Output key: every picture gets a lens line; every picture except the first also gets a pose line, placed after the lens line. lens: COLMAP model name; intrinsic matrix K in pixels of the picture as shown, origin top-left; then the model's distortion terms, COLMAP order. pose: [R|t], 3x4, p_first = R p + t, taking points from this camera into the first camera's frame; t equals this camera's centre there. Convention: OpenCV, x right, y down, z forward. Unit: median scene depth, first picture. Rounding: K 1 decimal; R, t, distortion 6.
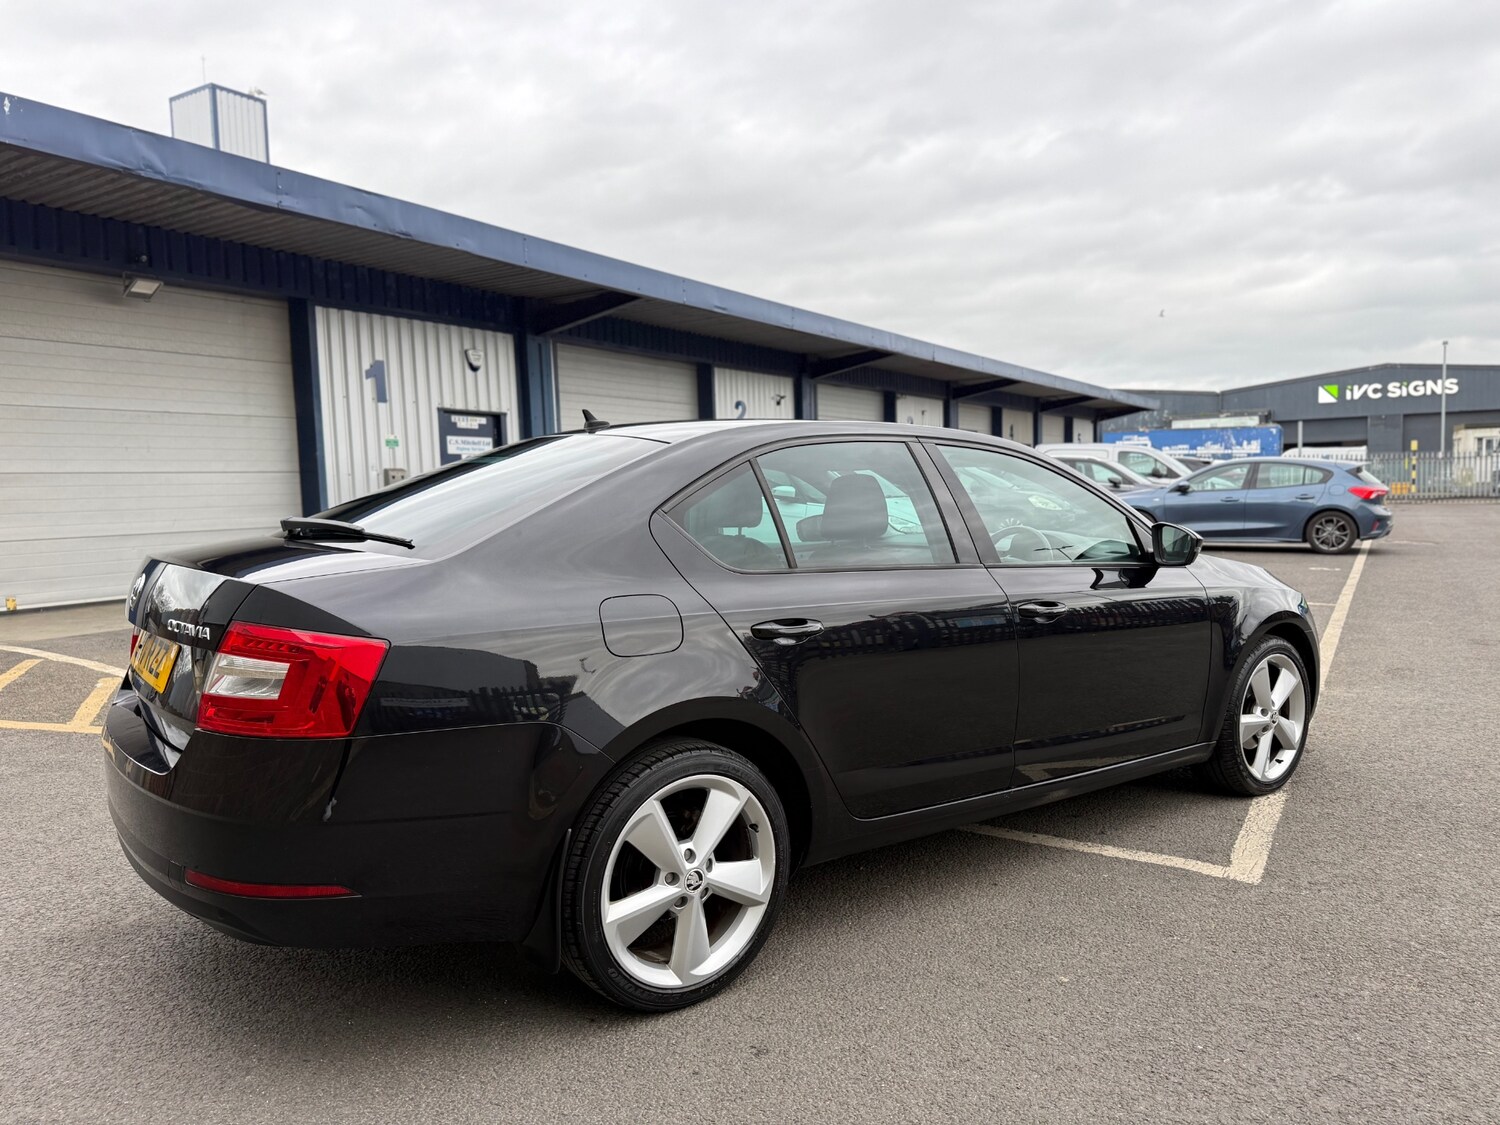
lens RADIAL K [[1063.1, 0, 755.8], [0, 1063.1, 560.8], [0, 0, 1]] dist [0.016571, -0.032648]
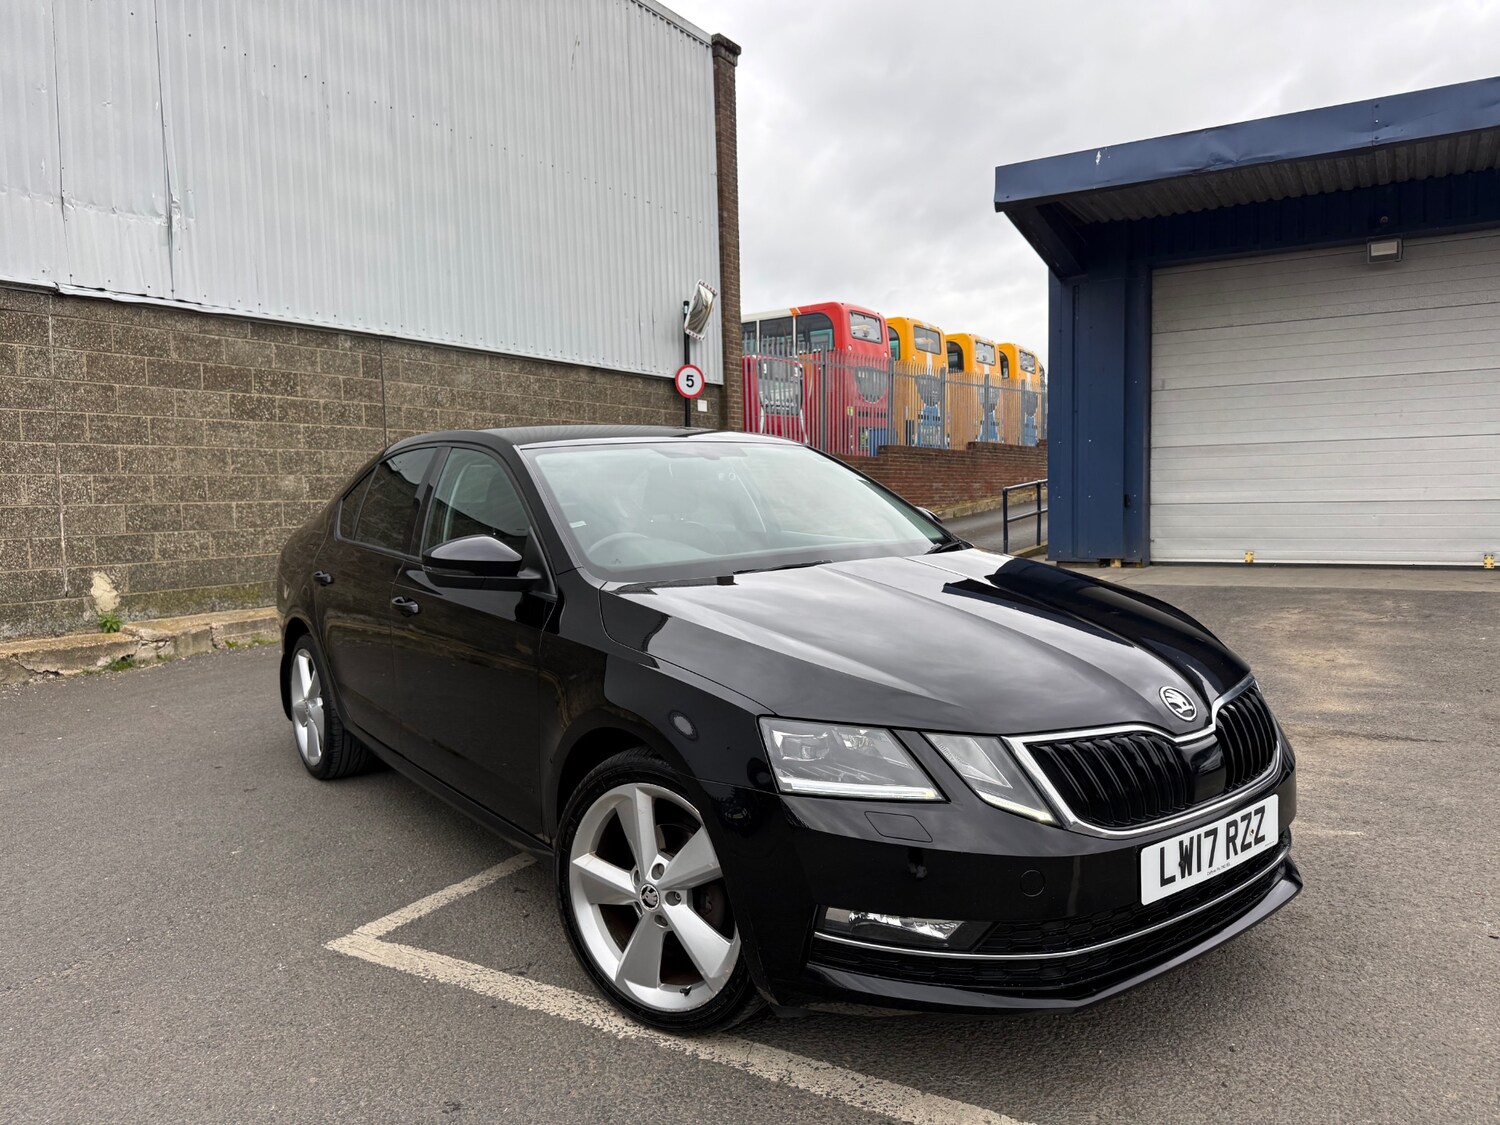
lens RADIAL K [[1063.1, 0, 755.8], [0, 1063.1, 560.8], [0, 0, 1]] dist [0.016571, -0.032648]
pose [[0.004653, 0.092934, -0.995661, 0.559236], [-0.046401, 0.994620, 0.092620, -0.047178], [0.998912, 0.045769, 0.008941, 0.565751]]
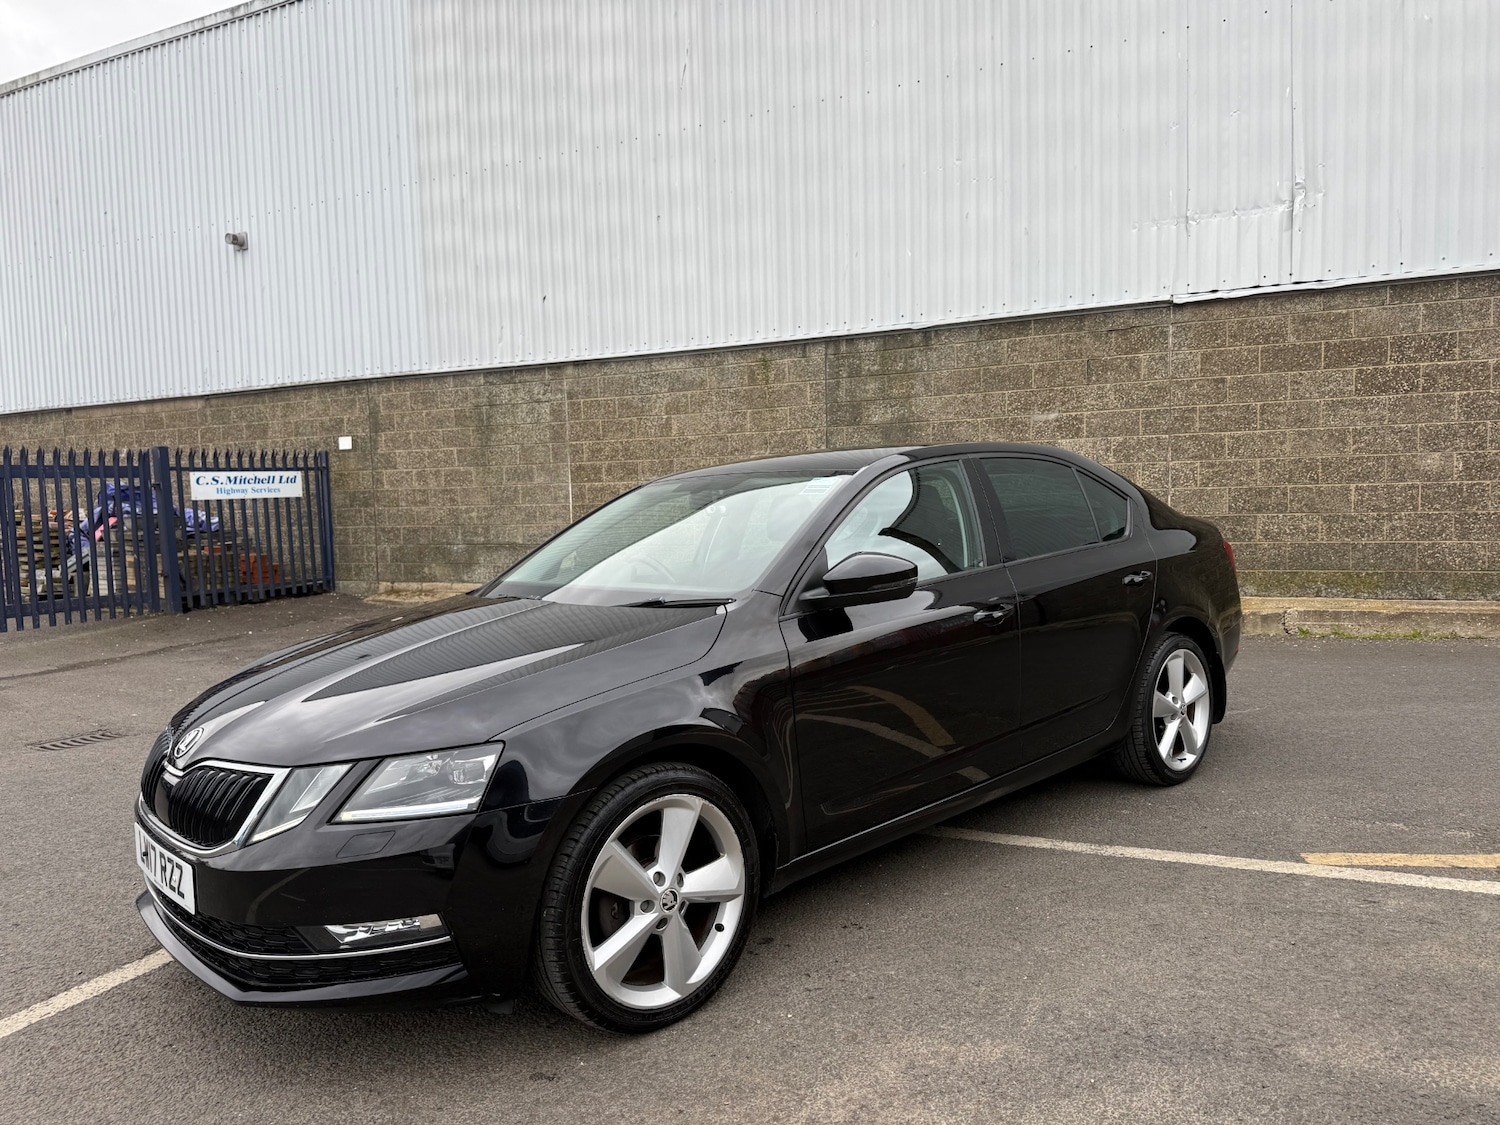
lens RADIAL K [[1046.0, 0, 745.3], [0, 1046.0, 565.2], [0, 0, 1]] dist [0.132276, -0.204003]
pose [[-0.994000, 0.065744, -0.087413, 0.114940], [0.052817, 0.988350, 0.142739, -0.084469], [0.095779, 0.137266, -0.985893, 1.041093]]
